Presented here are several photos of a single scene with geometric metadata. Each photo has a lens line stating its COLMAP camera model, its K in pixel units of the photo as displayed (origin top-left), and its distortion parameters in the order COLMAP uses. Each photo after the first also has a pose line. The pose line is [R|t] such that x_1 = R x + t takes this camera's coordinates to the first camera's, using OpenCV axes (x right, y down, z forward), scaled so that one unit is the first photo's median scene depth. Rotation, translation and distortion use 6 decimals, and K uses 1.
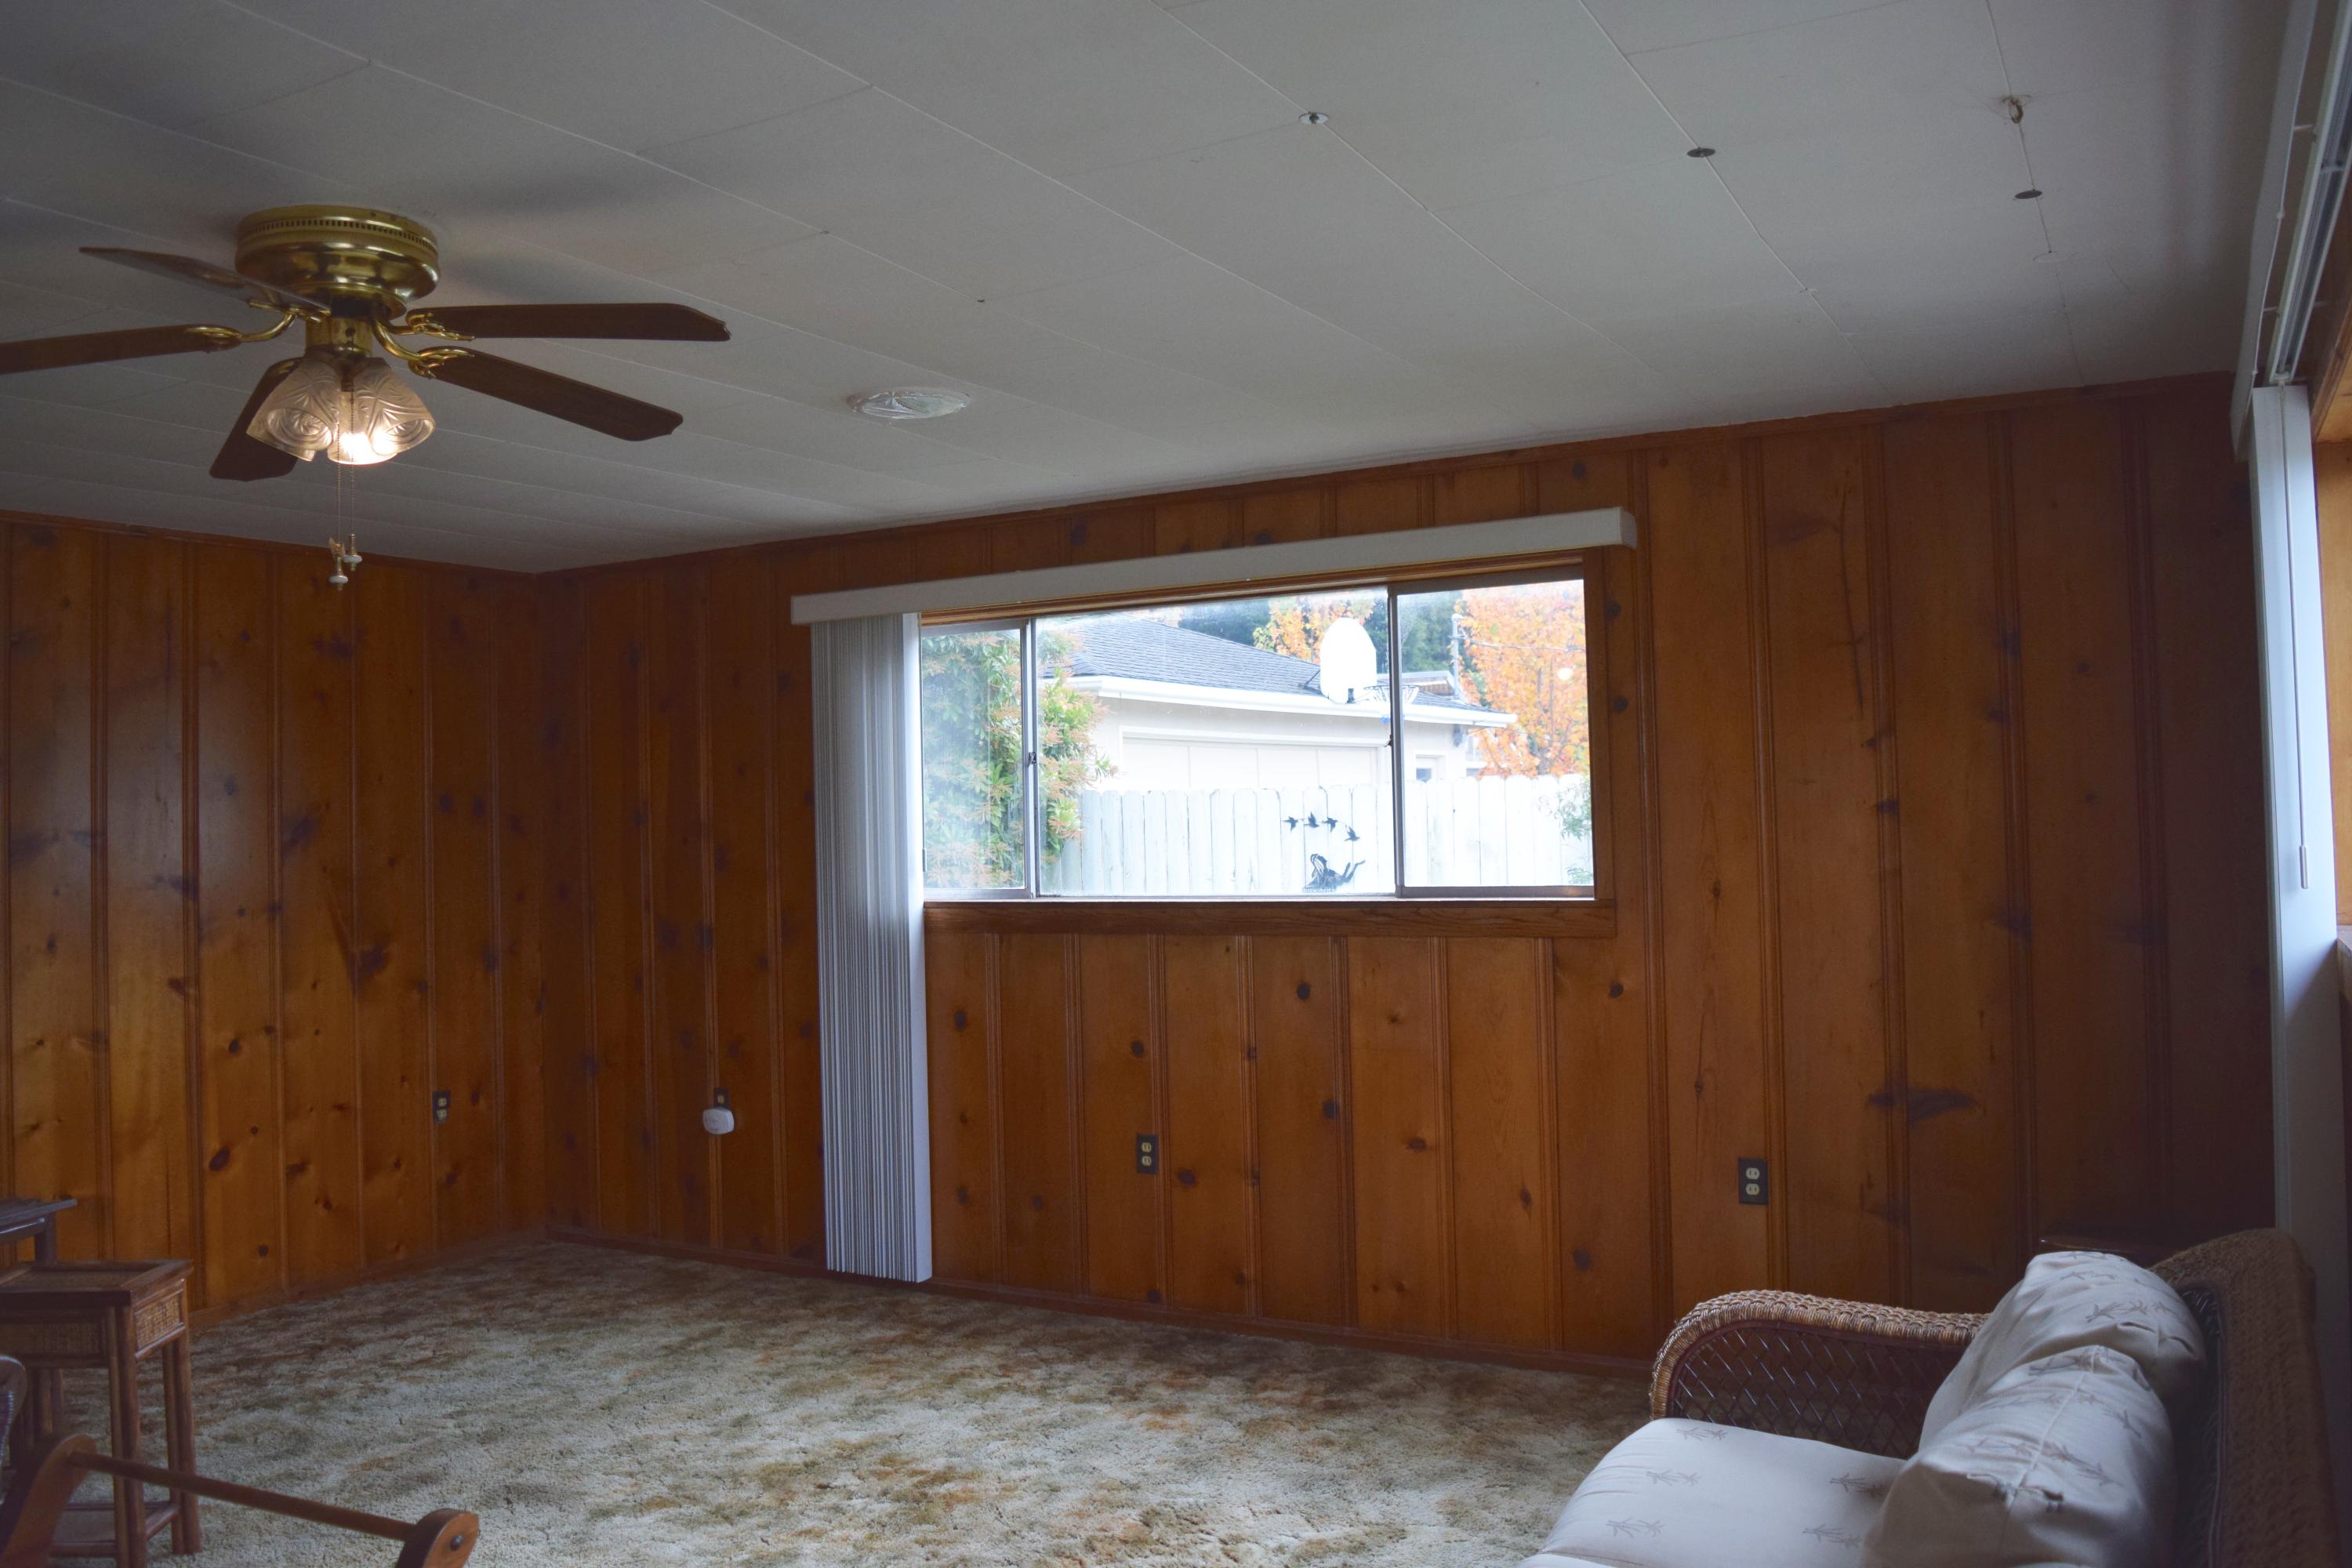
lens RADIAL K [[1849.4, 0, 1169.0], [0, 1849.4, 773.5], [0, 0, 1]] dist [-0.095942, 0.023057]
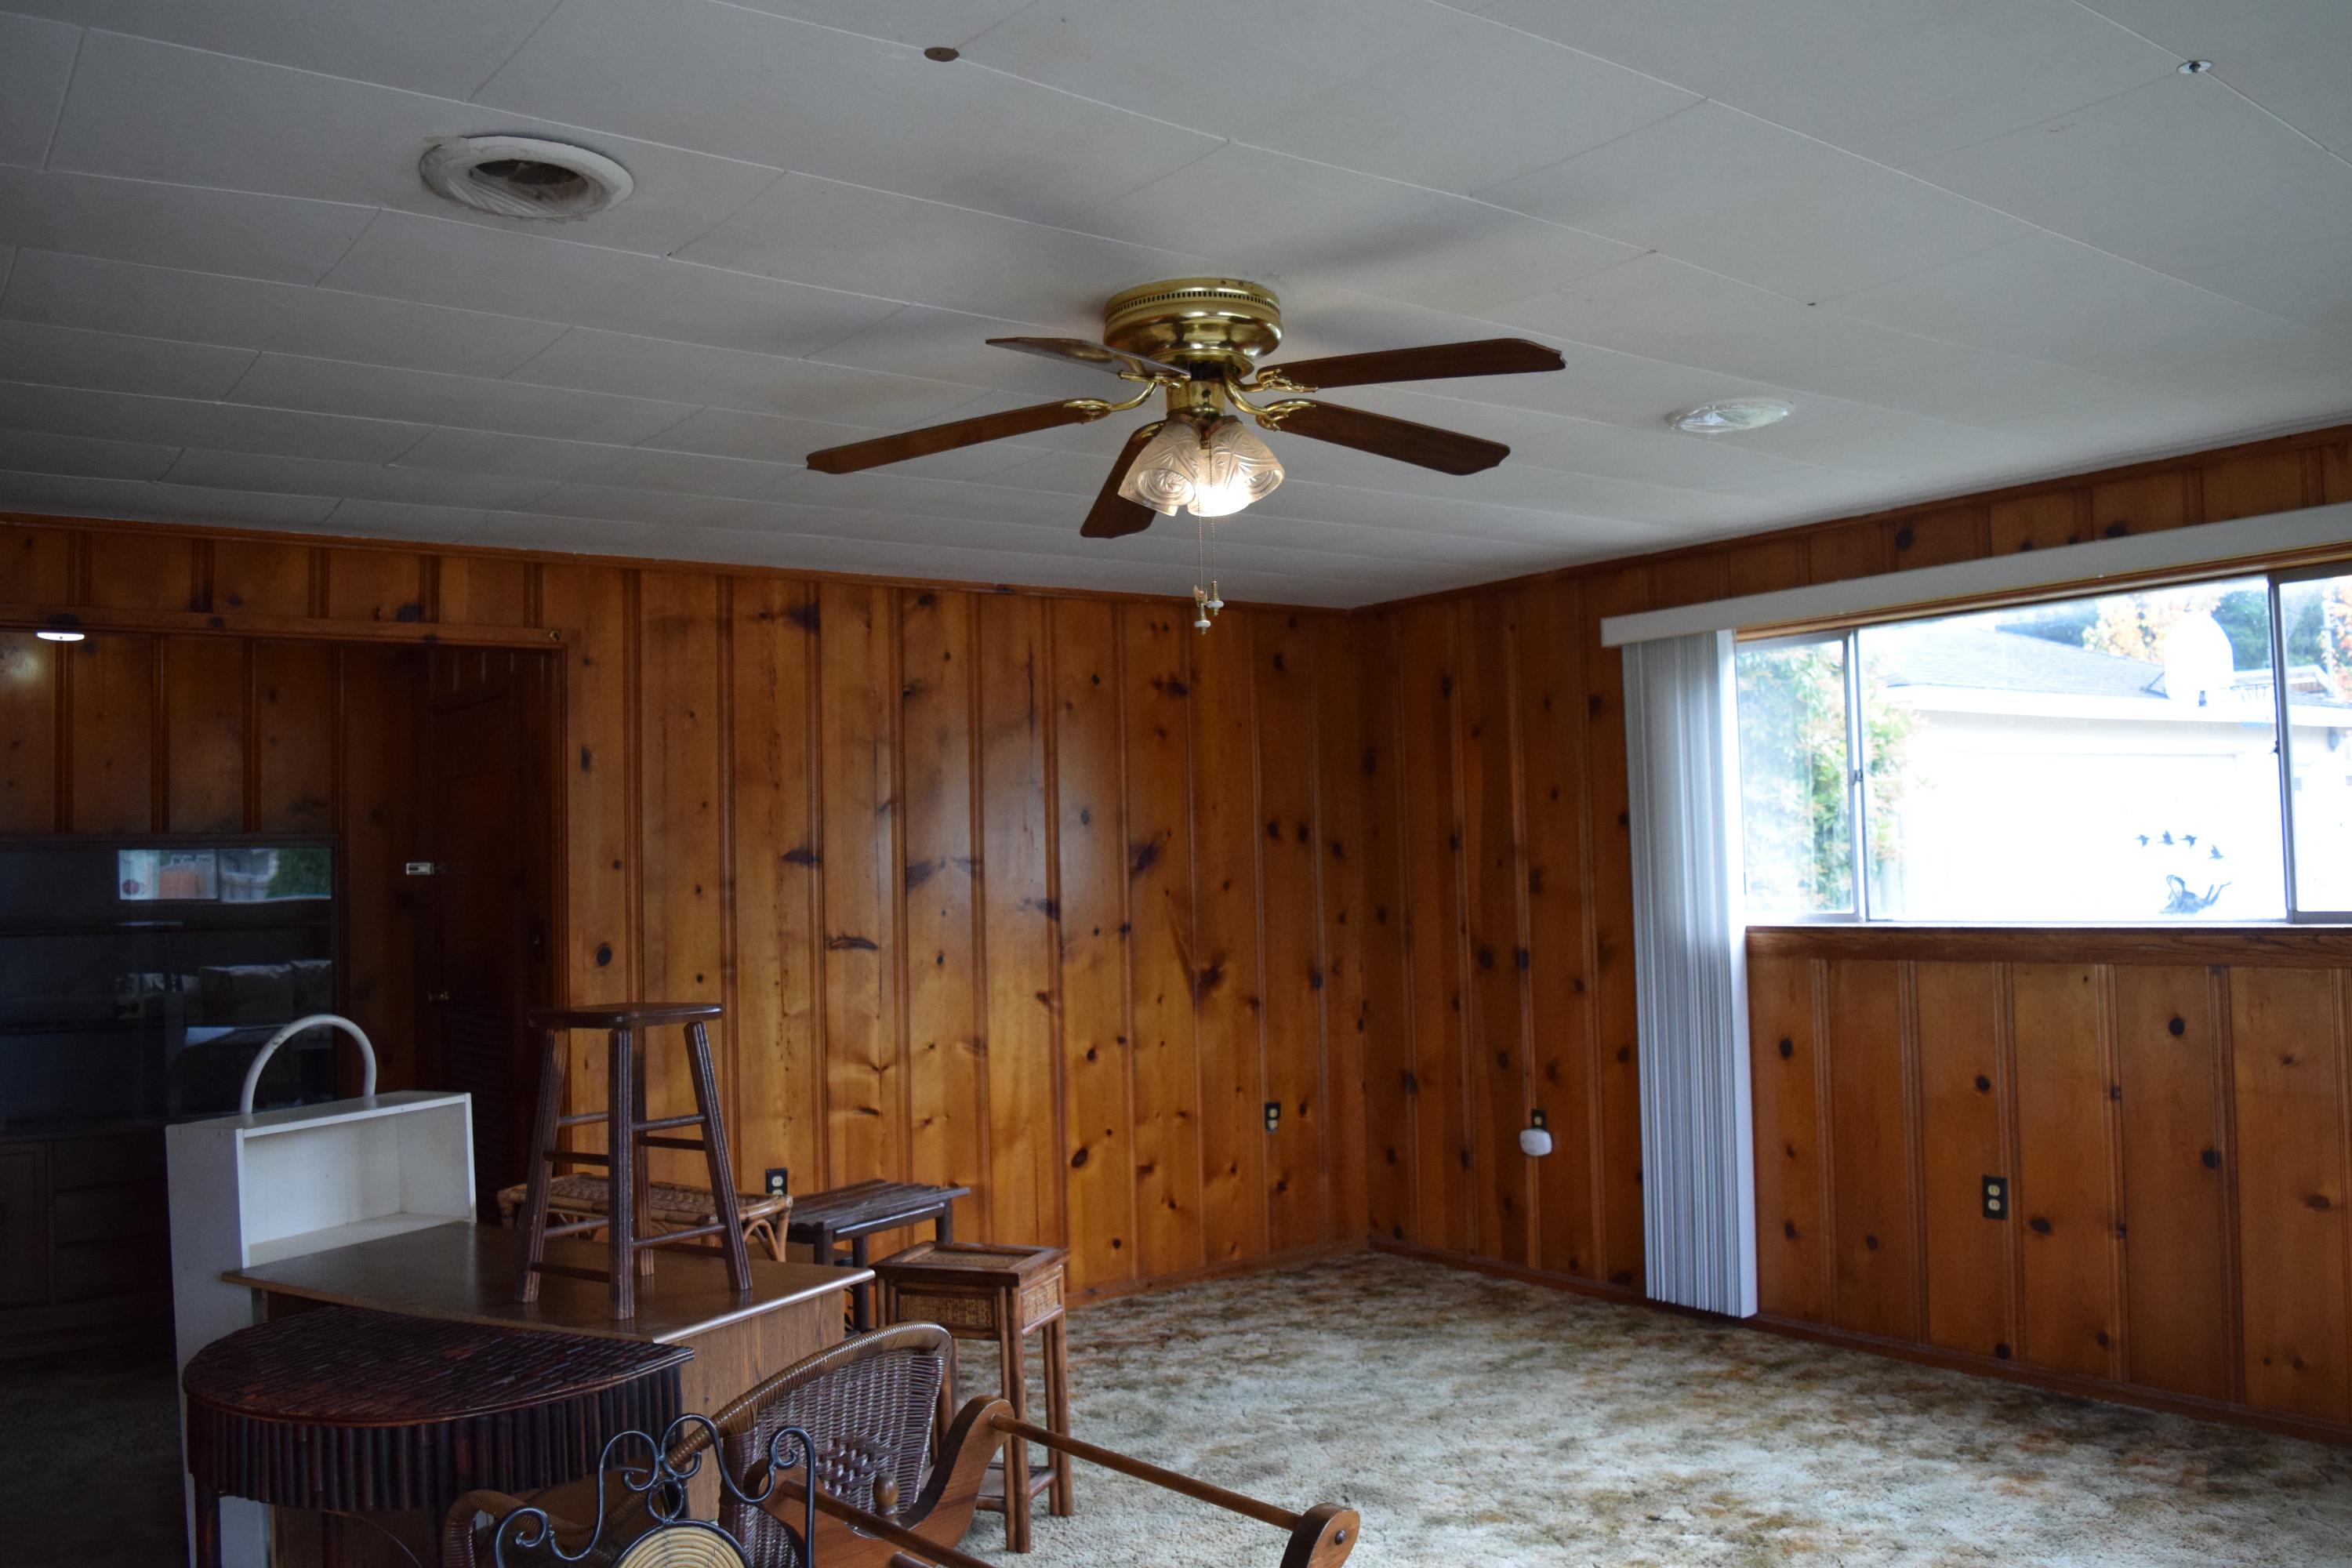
lens RADIAL K [[1849.4, 0, 1169.0], [0, 1849.4, 773.5], [0, 0, 1]] dist [-0.095942, 0.023057]
pose [[0.913884, -0.021989, -0.405380, -0.019416], [0.017082, 0.999731, -0.015720, -0.000749], [0.405616, 0.007442, 0.914013, -0.006173]]
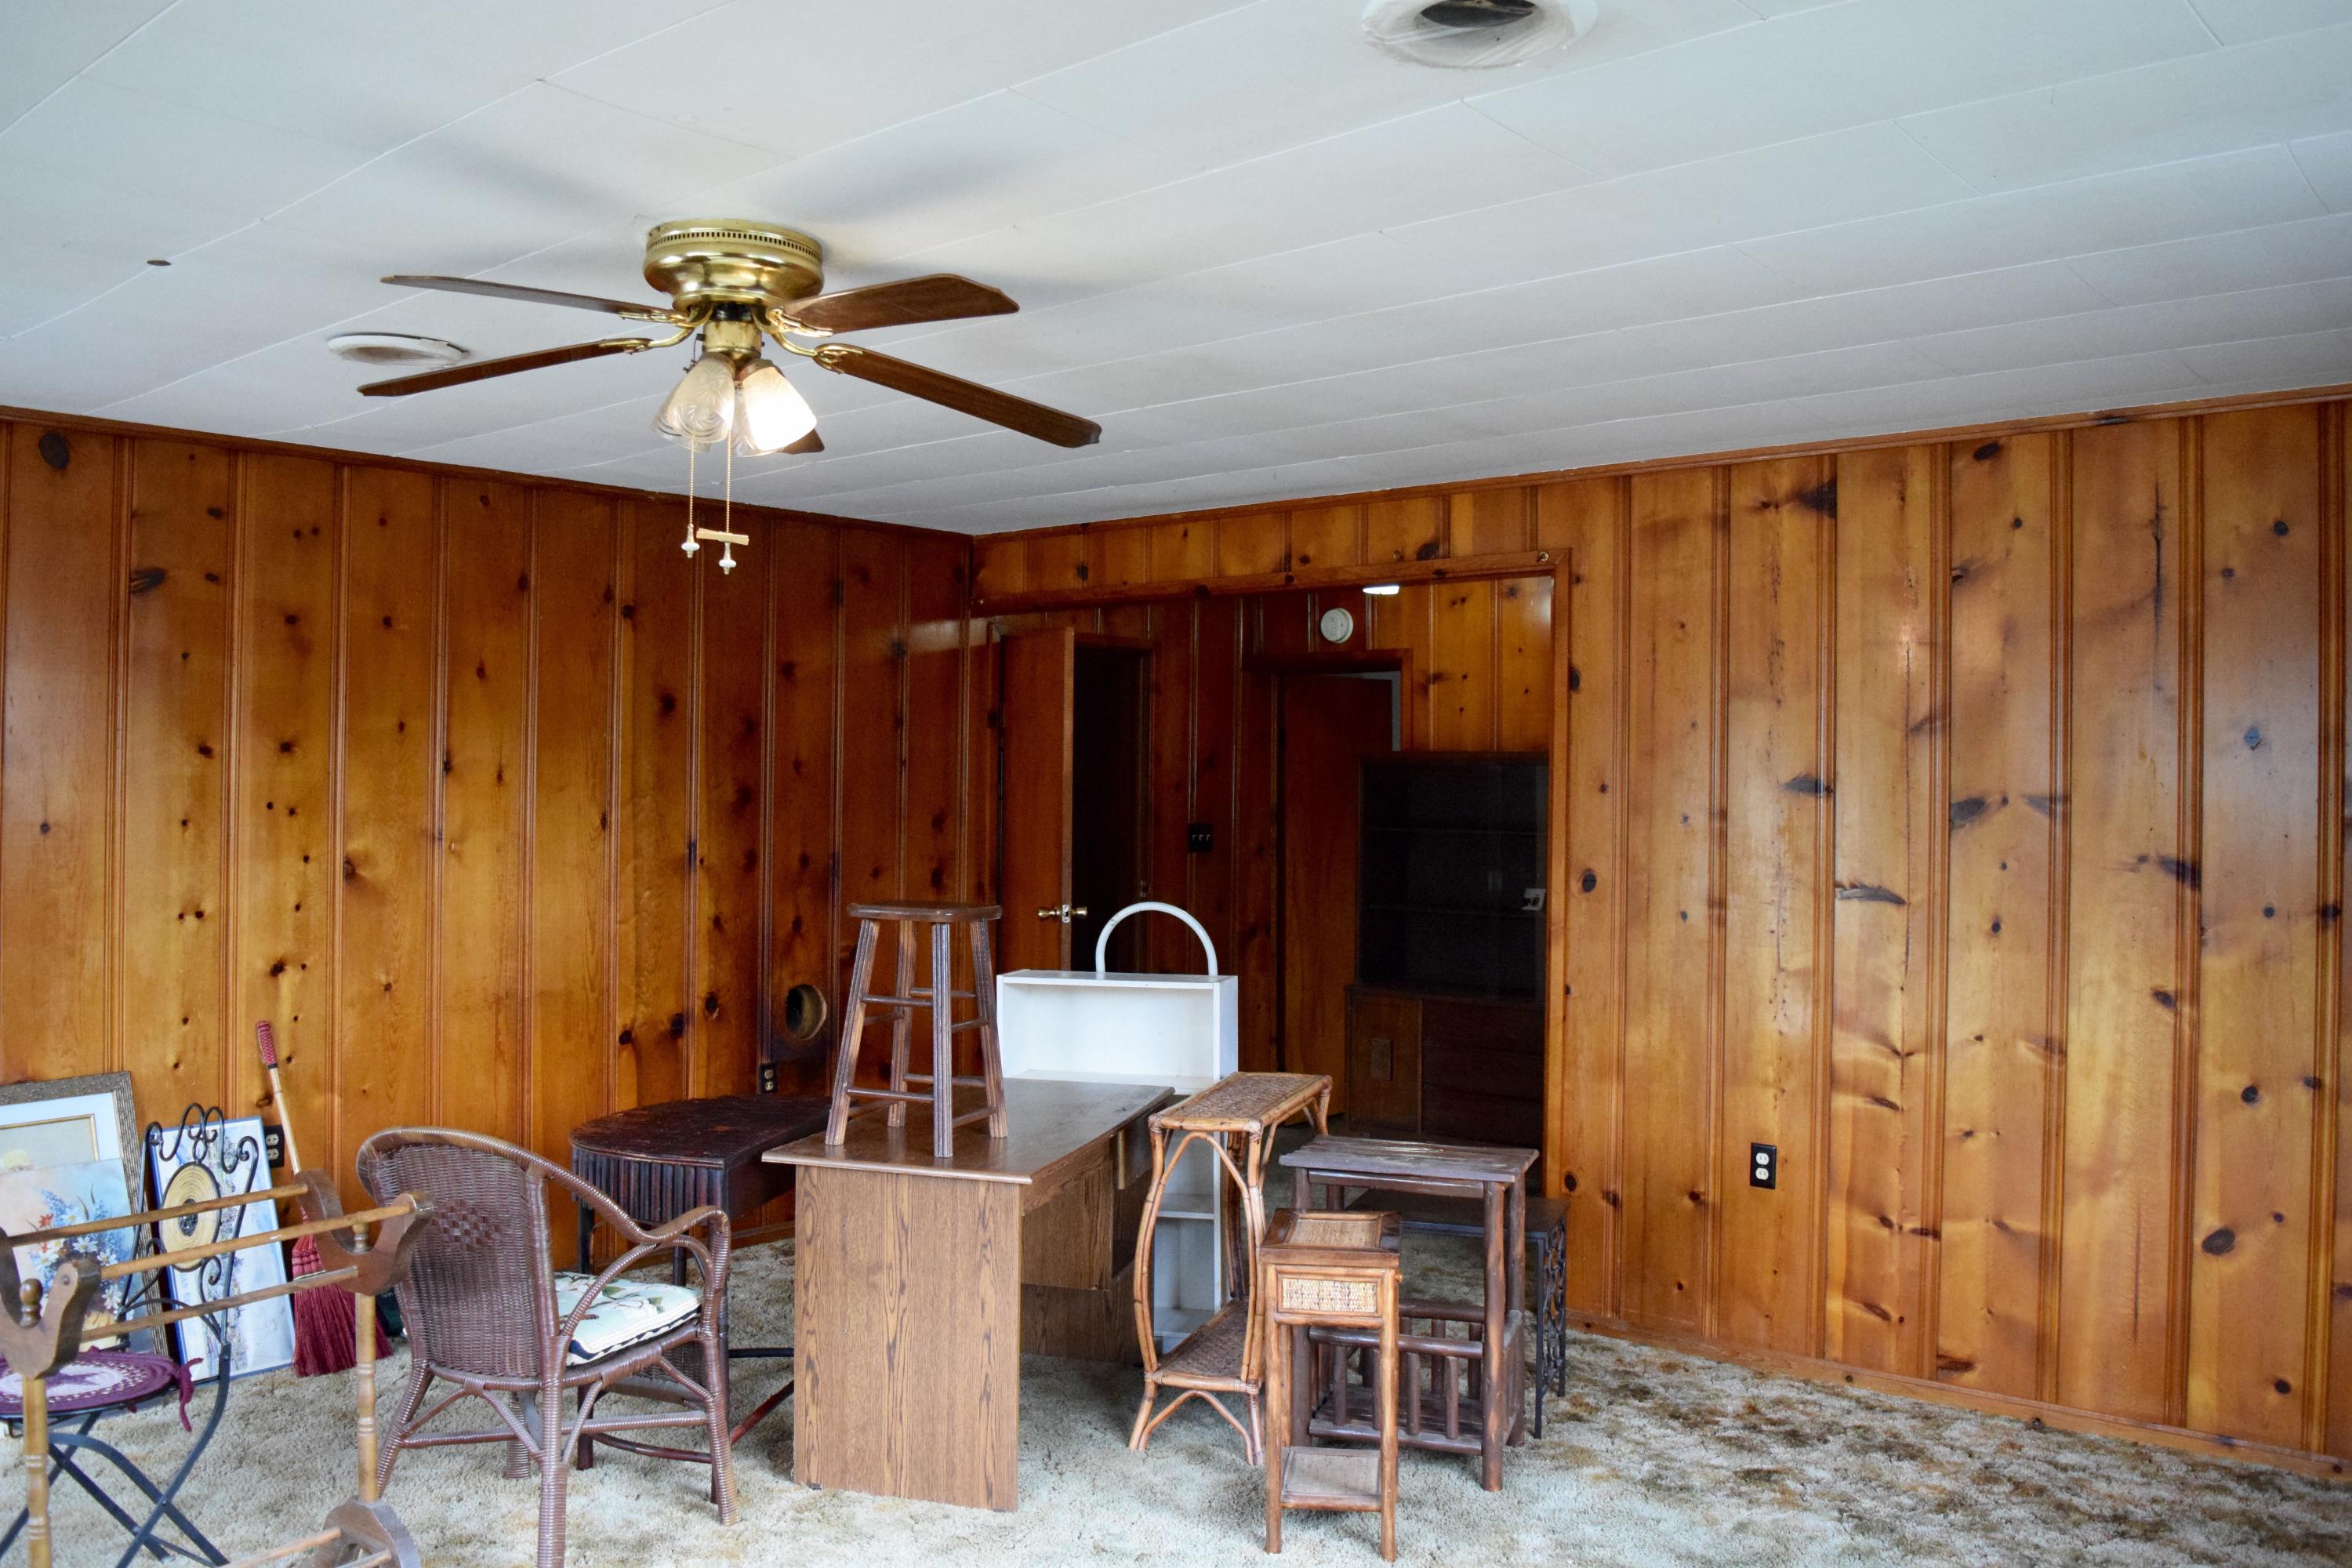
lens RADIAL K [[1849.4, 0, 1169.0], [0, 1849.4, 773.5], [0, 0, 1]] dist [-0.095942, 0.023057]
pose [[-0.188937, 0.013618, -0.981895, 0.292356], [0.018104, 0.999782, 0.010383, 0.006307], [0.981822, -0.015815, -0.189143, 0.759925]]
